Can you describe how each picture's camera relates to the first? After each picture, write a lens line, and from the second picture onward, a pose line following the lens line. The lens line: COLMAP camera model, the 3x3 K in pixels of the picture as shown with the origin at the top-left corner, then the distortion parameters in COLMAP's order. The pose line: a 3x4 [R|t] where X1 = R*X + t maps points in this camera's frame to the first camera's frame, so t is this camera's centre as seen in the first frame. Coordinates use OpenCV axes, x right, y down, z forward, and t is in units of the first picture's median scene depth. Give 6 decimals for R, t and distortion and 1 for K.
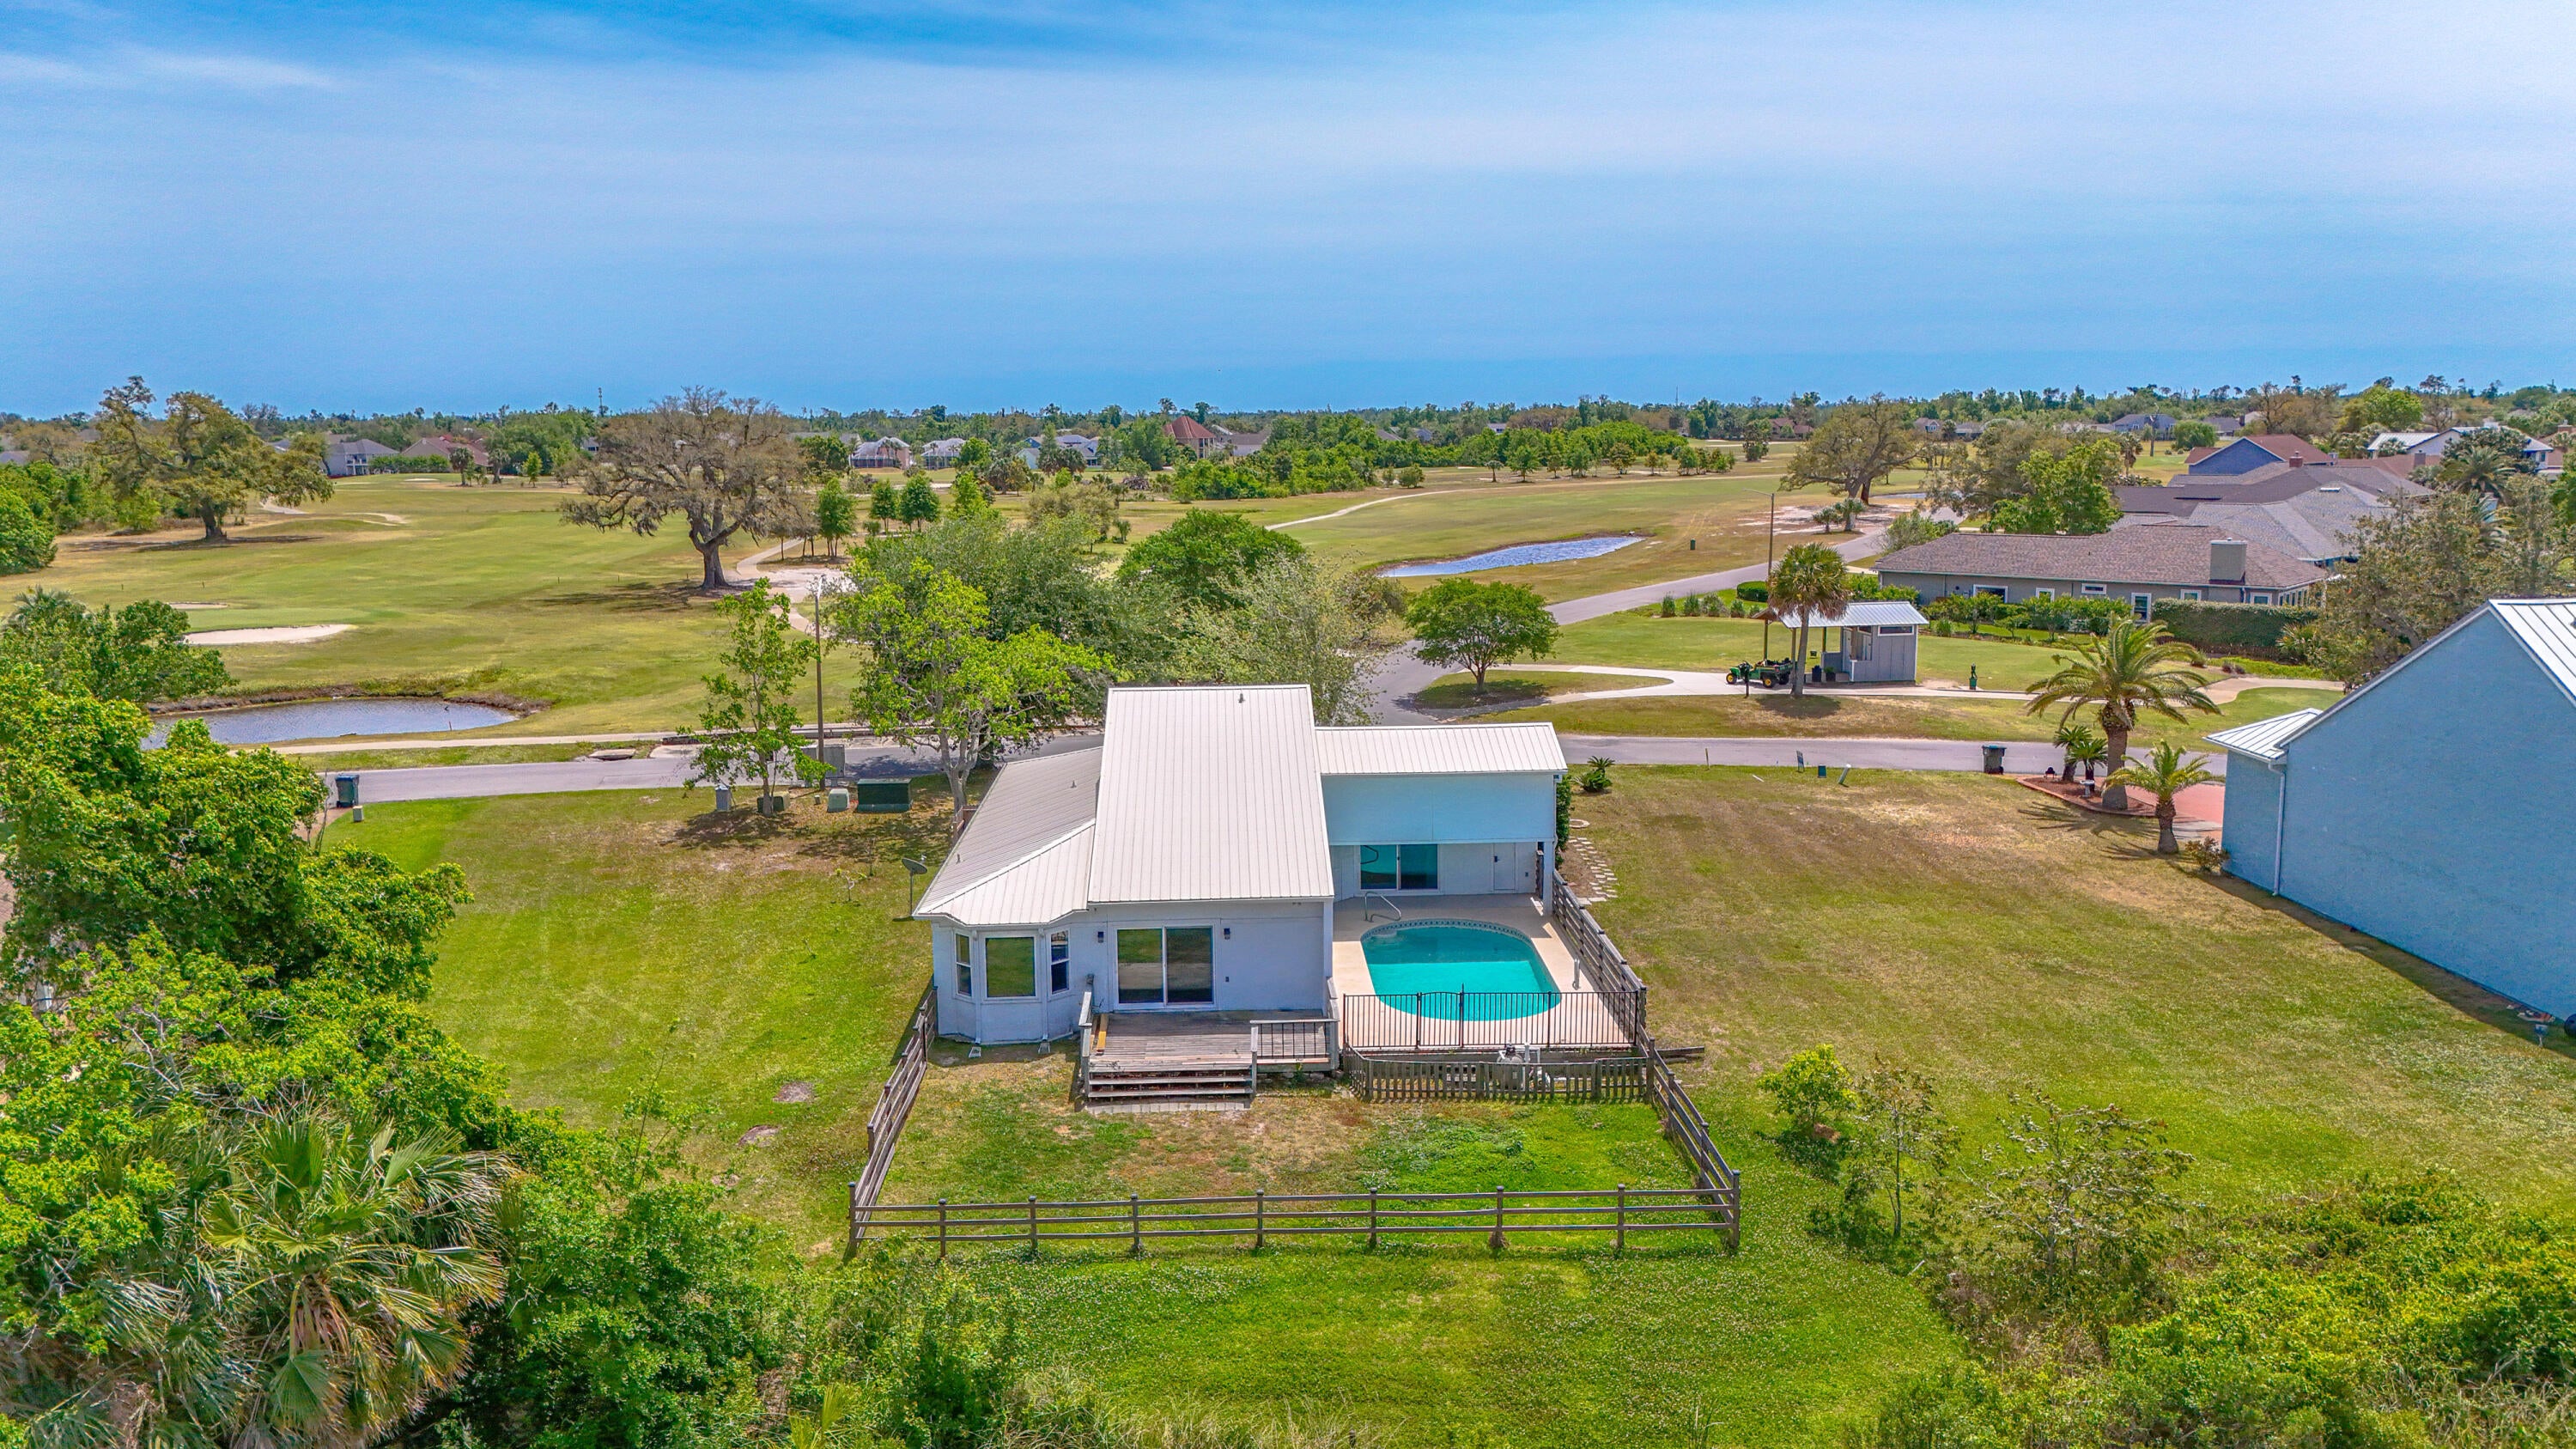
lens RADIAL K [[1884.2, 0, 1288.0], [0, 1884.2, 724.5], [0, 0, 1]] dist [0.076014, -0.065275]
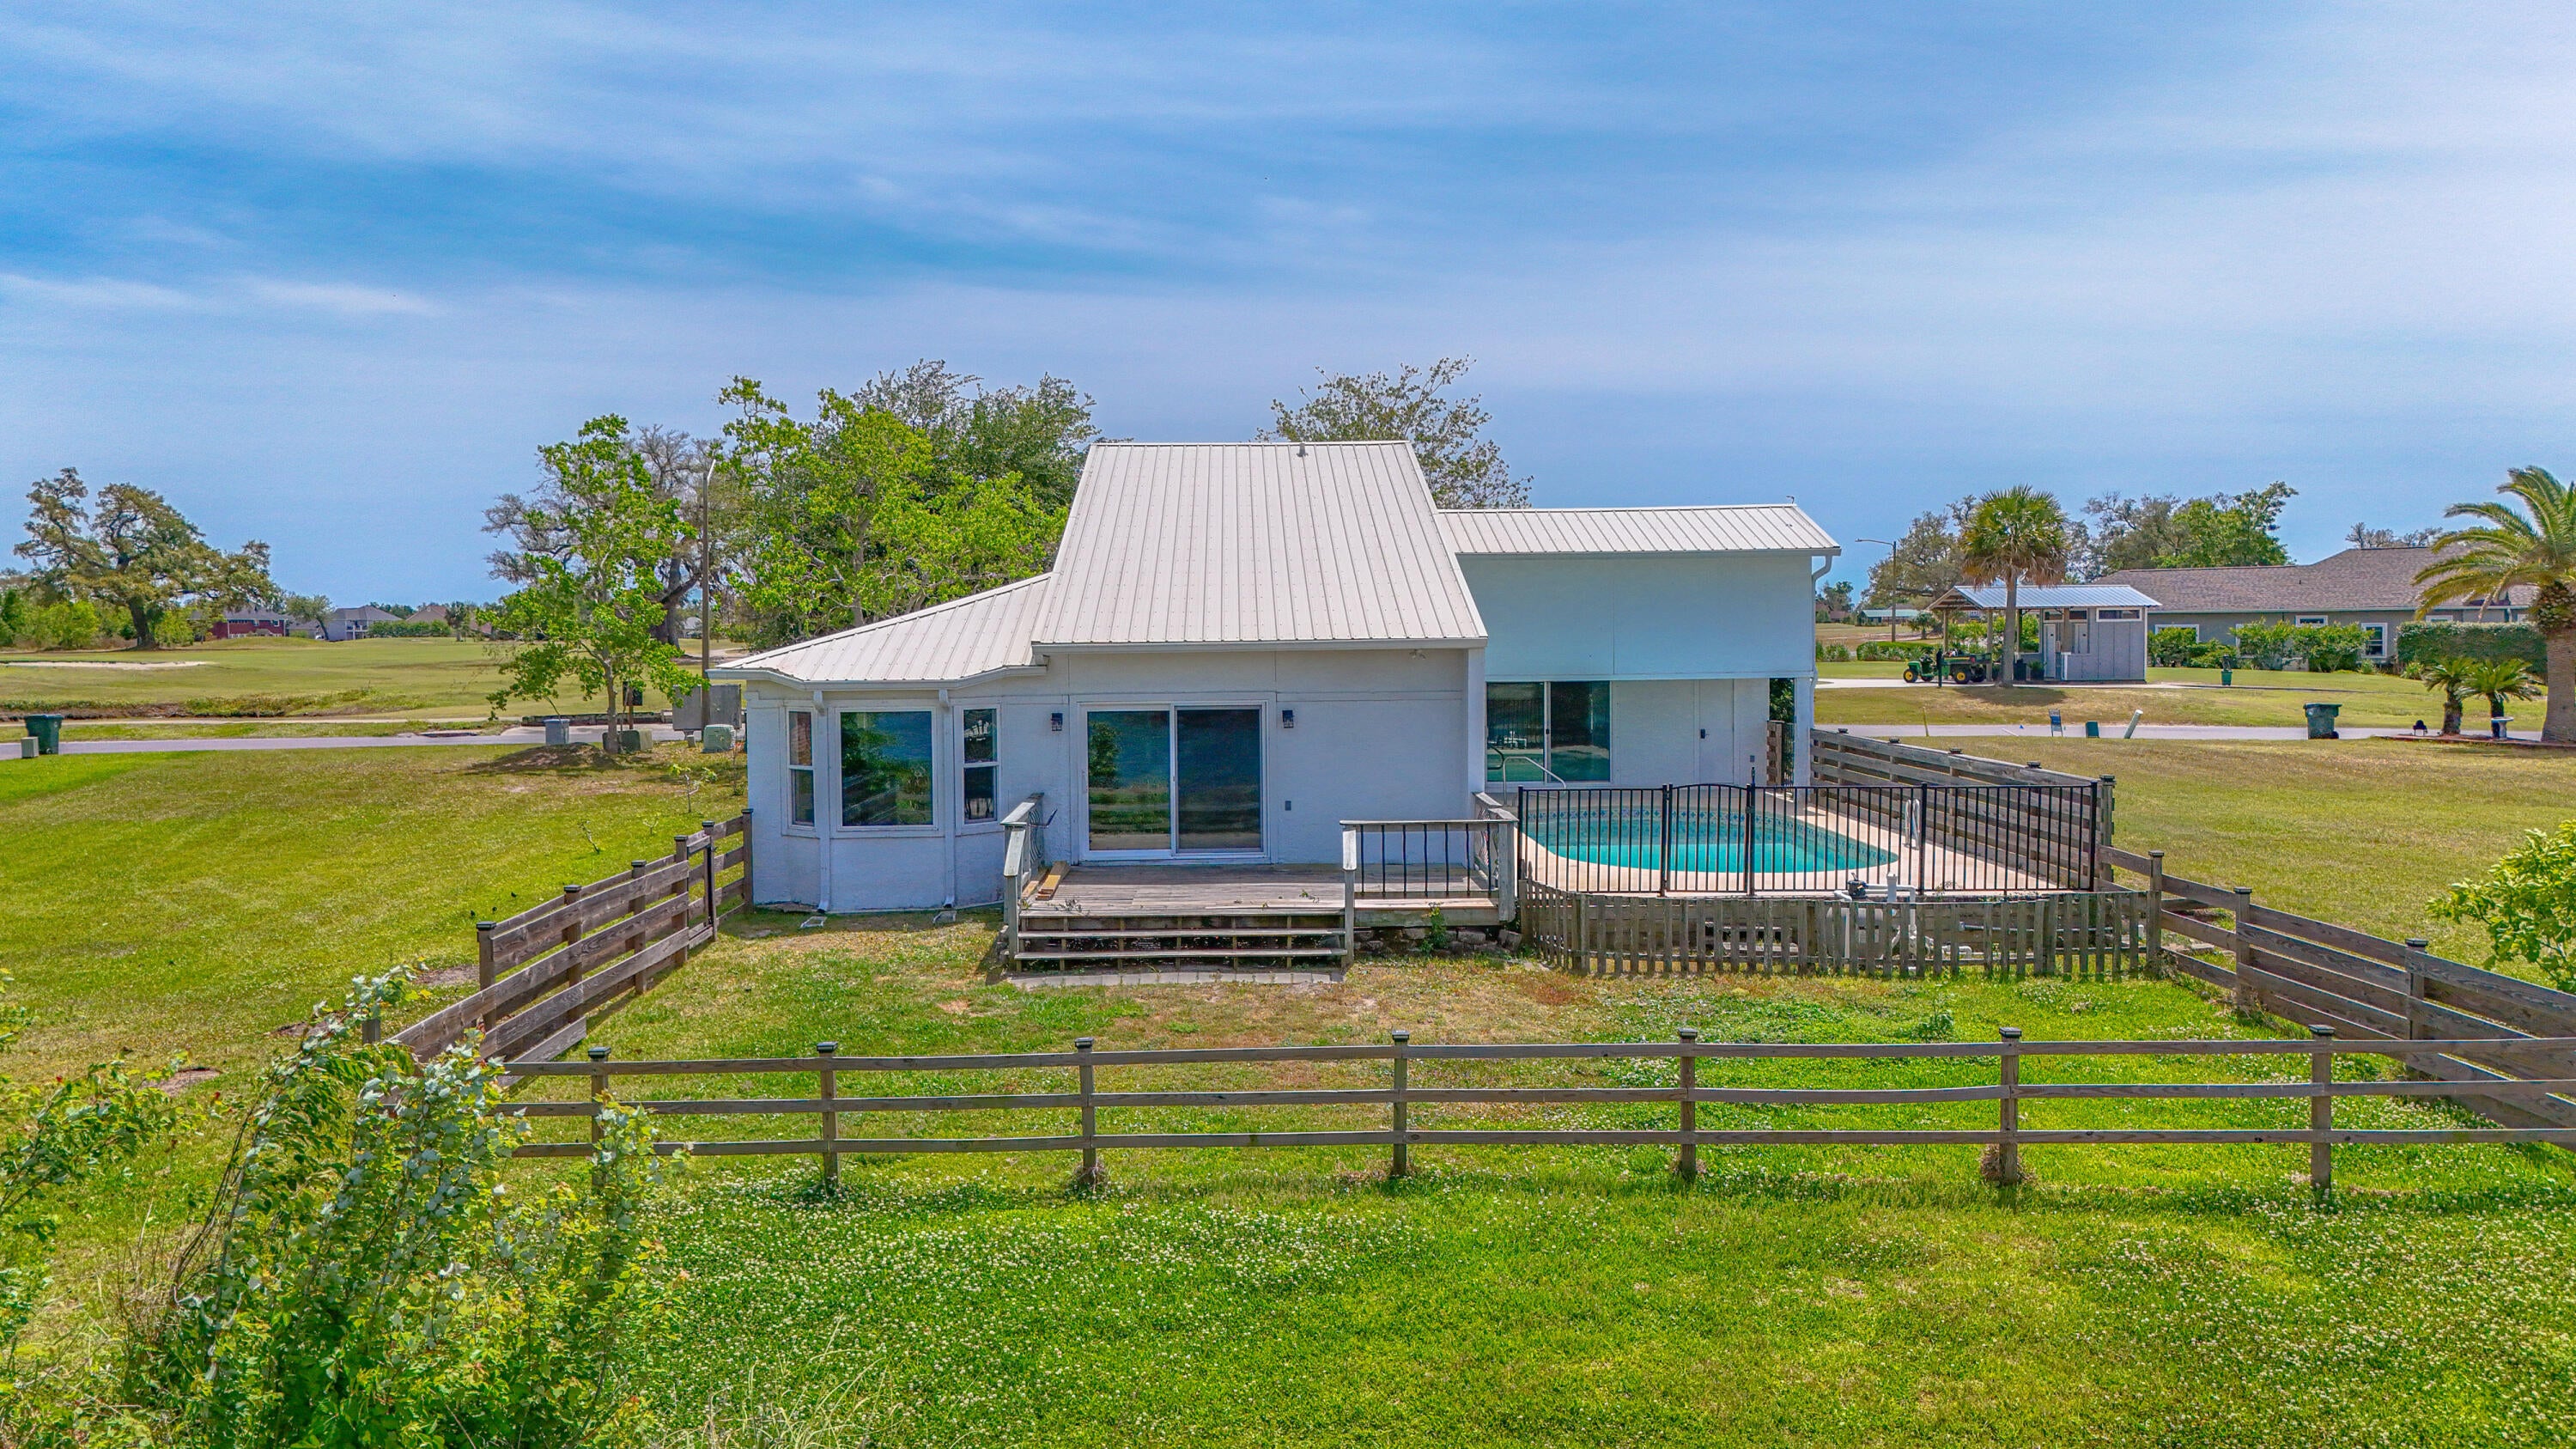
lens RADIAL K [[1884.2, 0, 1288.0], [0, 1884.2, 724.5], [0, 0, 1]] dist [0.076014, -0.065275]
pose [[0.999927, 0.001680, -0.011947, -0.026955], [-0.002996, 0.993813, -0.111023, 0.180324], [0.011687, 0.111050, 0.993746, 0.476357]]
